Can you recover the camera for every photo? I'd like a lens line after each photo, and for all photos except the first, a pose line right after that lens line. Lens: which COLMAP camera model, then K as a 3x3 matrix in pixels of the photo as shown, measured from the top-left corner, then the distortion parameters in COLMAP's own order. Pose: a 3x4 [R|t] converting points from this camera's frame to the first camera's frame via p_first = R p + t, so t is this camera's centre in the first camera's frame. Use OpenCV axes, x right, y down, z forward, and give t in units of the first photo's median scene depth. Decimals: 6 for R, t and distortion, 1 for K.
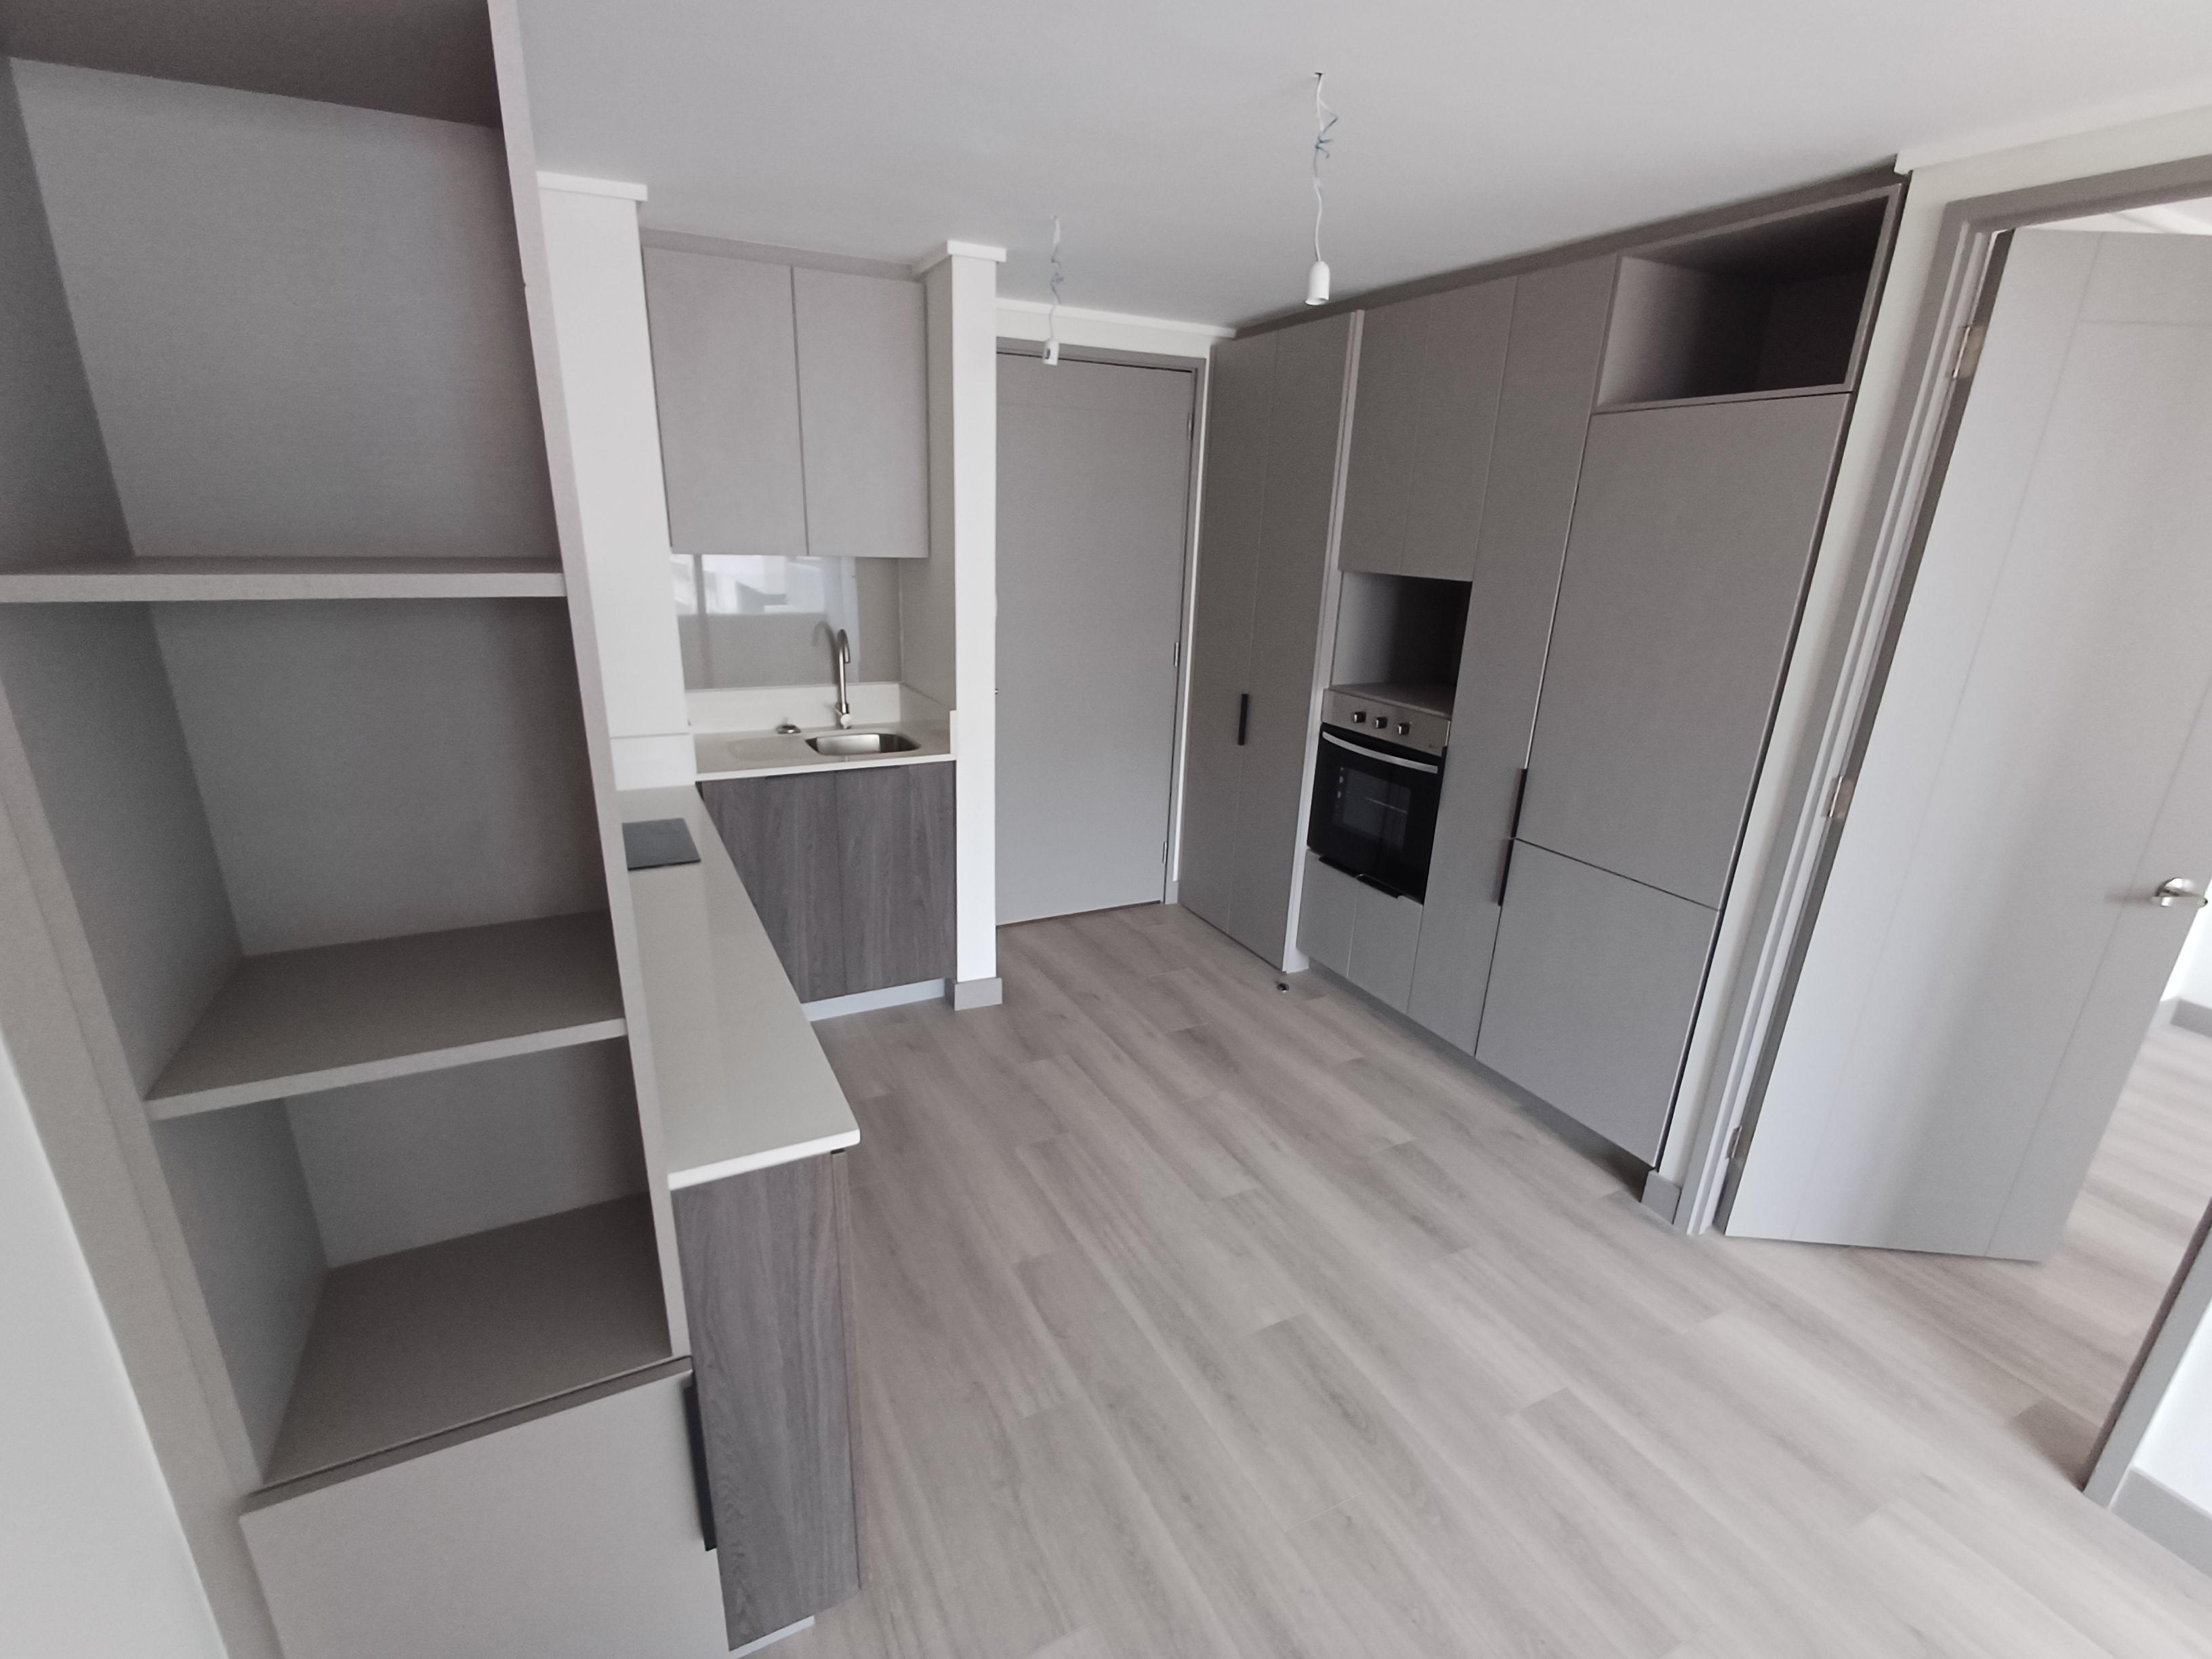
lens RADIAL K [[1005.0, 0, 1073.7], [0, 1005.0, 870.6], [0, 0, 1]] dist [0.000758, 0.000145]
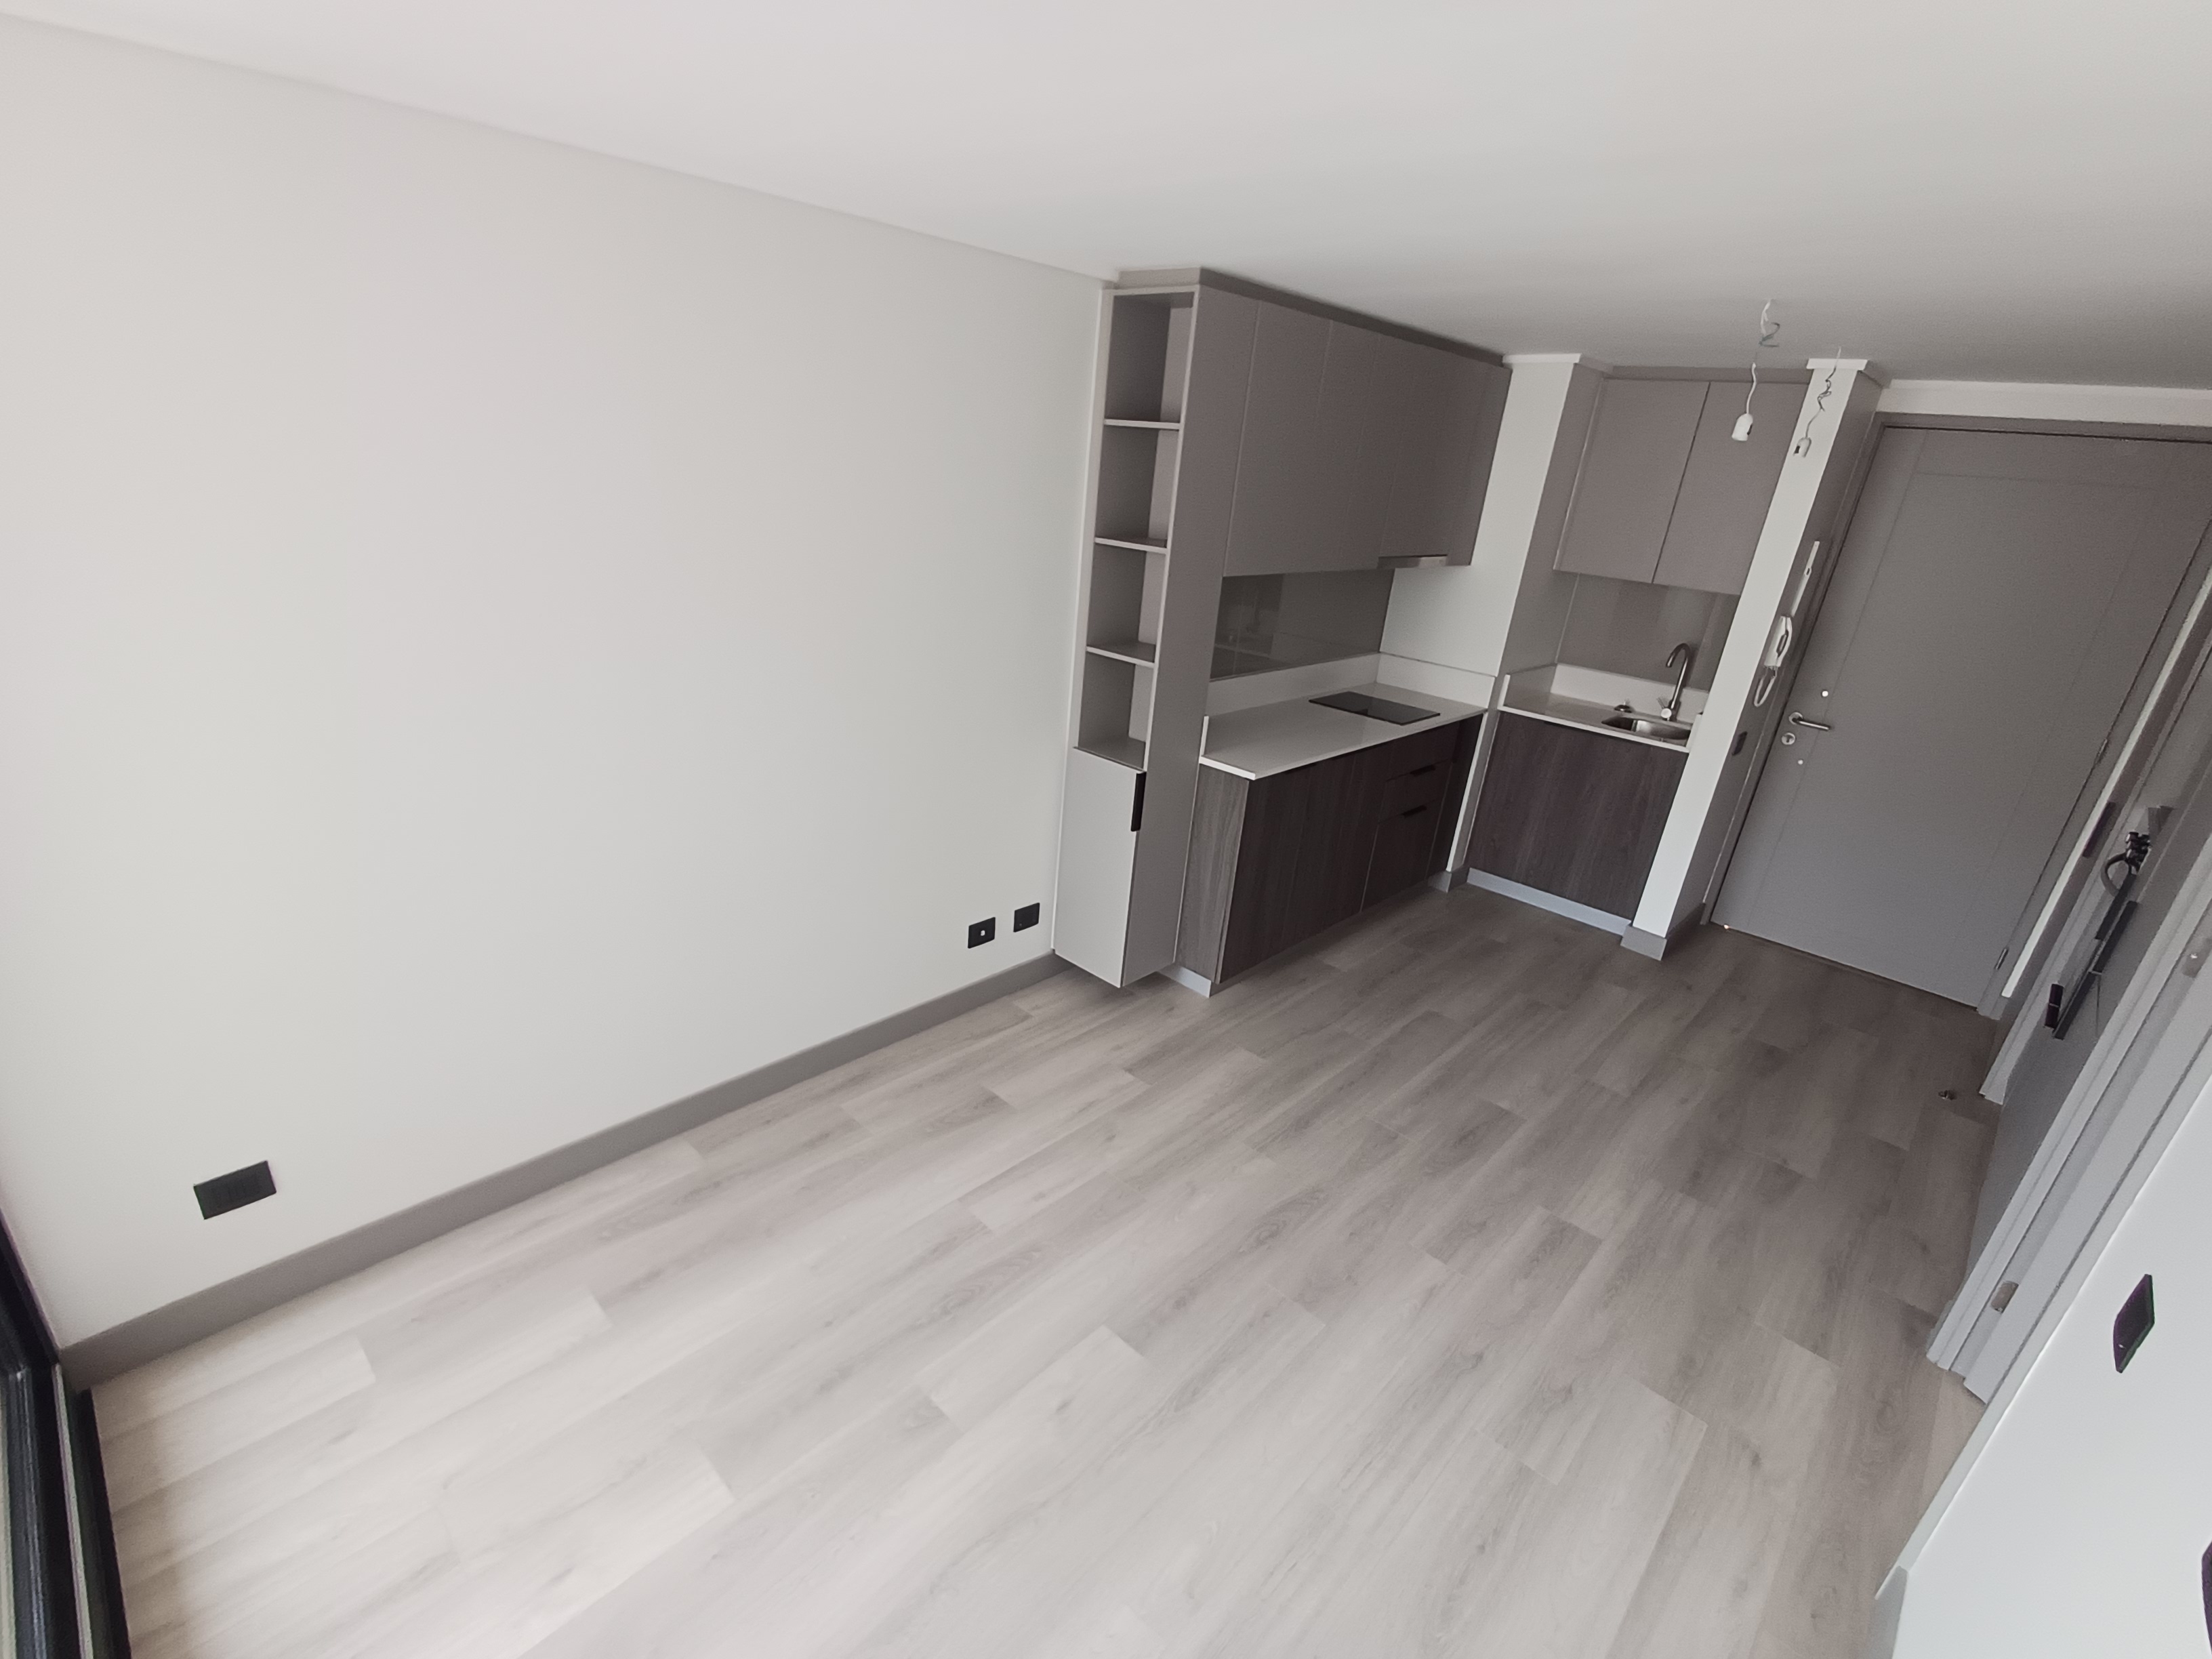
lens RADIAL K [[1005.0, 0, 1073.7], [0, 1005.0, 870.6], [0, 0, 1]] dist [0.000758, 0.000145]
pose [[0.337840, 0.369706, -0.865553, 0.922703], [-0.376046, 0.896055, 0.235957, 0.019268], [0.862817, 0.245772, 0.441750, -0.236473]]
